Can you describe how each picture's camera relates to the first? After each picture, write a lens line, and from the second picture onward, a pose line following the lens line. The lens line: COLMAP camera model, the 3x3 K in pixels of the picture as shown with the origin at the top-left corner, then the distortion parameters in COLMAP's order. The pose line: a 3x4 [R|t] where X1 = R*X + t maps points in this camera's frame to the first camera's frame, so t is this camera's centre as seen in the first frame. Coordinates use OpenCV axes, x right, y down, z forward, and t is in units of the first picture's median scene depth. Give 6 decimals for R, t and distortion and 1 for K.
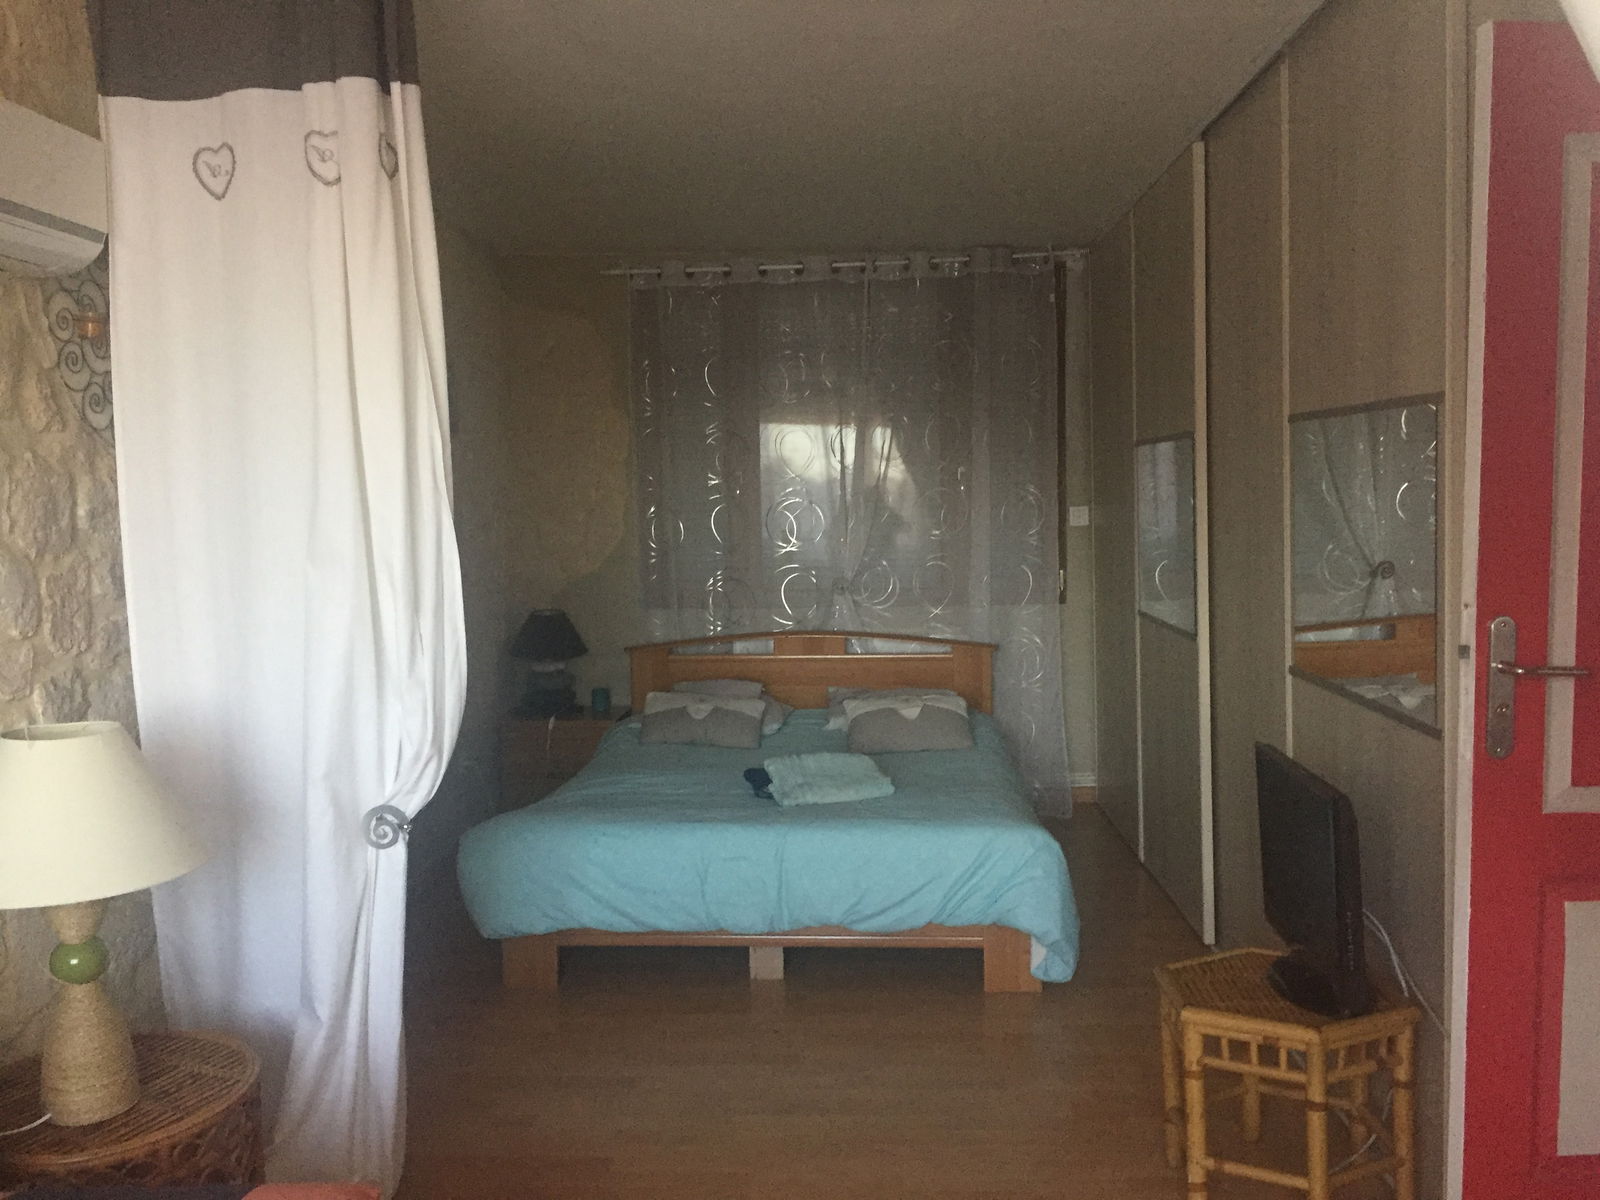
lens RADIAL K [[1353.1, 0, 800.0], [0, 1353.1, 600.0], [0, 0, 1]] dist [-0.002447, -0.000574]
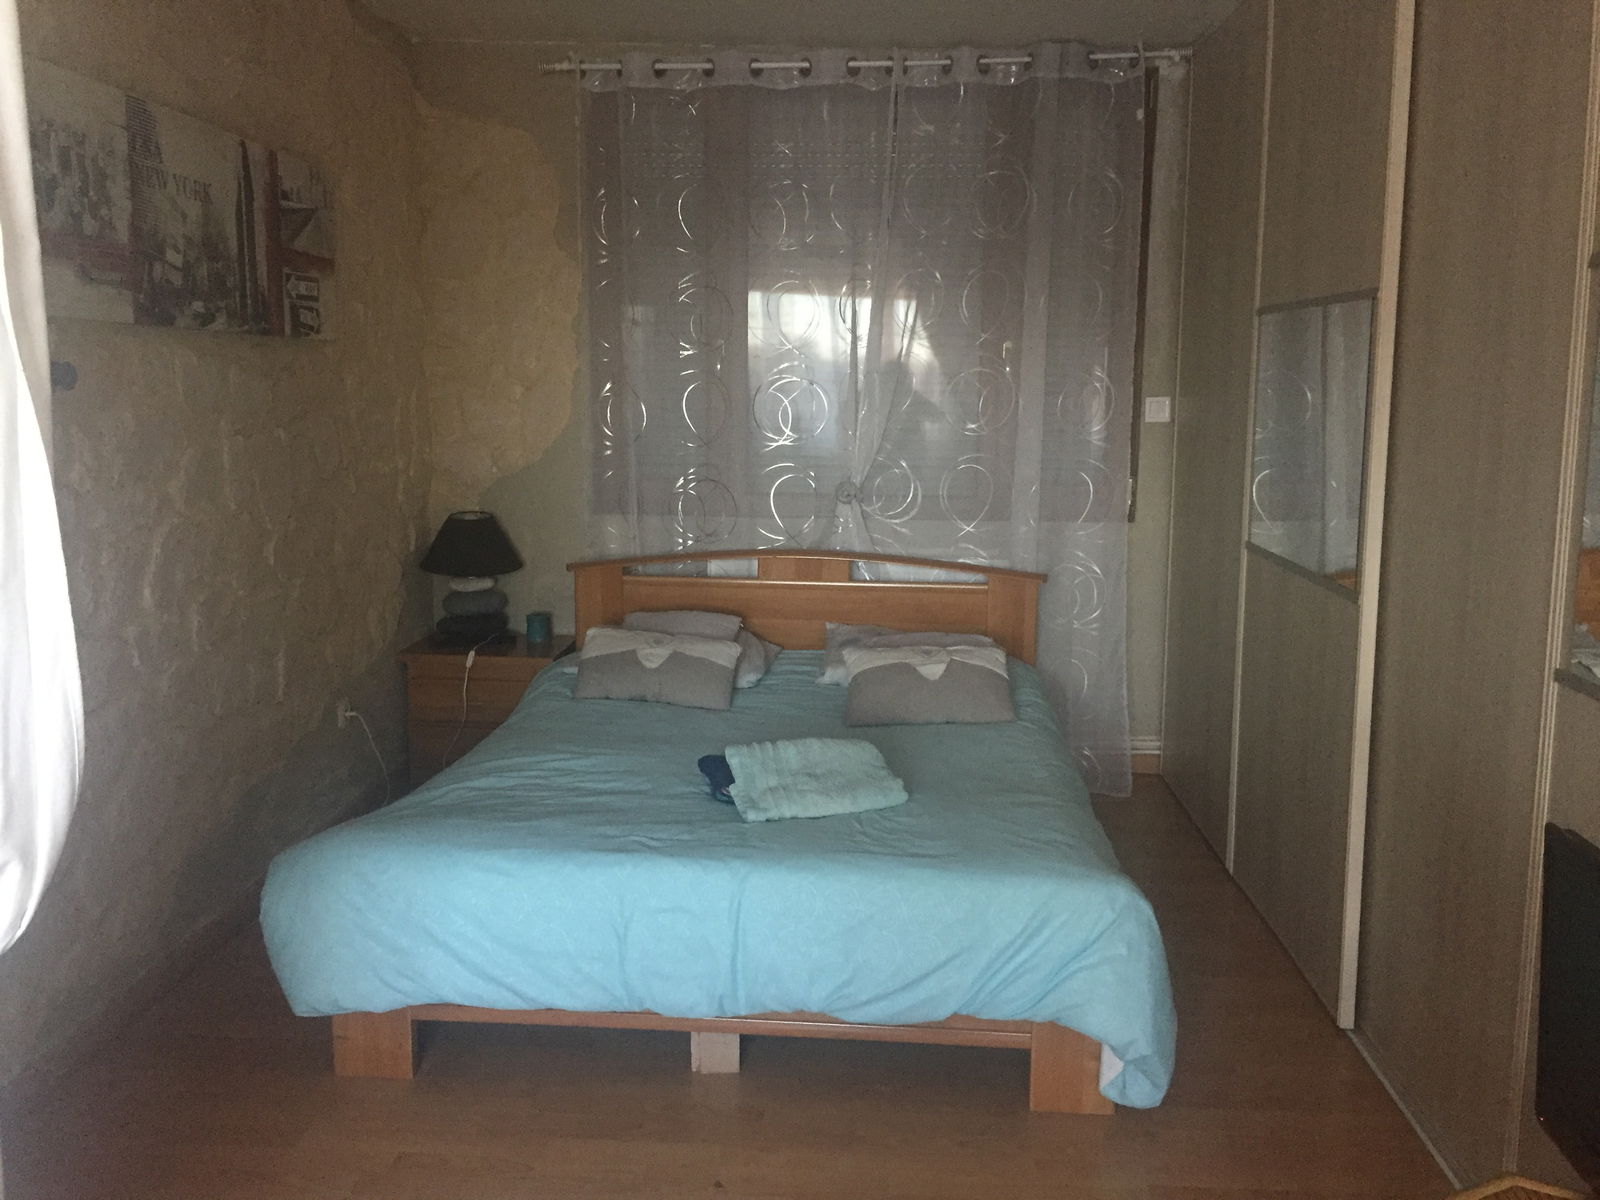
lens RADIAL K [[1352.1, 0, 799.3], [0, 1352.1, 623.1], [0, 0, 1]] dist [0.005094, -0.004632]
pose [[0.999541, 0.028959, -0.008879, 0.012177], [-0.027895, 0.994310, 0.102808, -0.014939], [0.011806, -0.102513, 0.994662, 0.221322]]
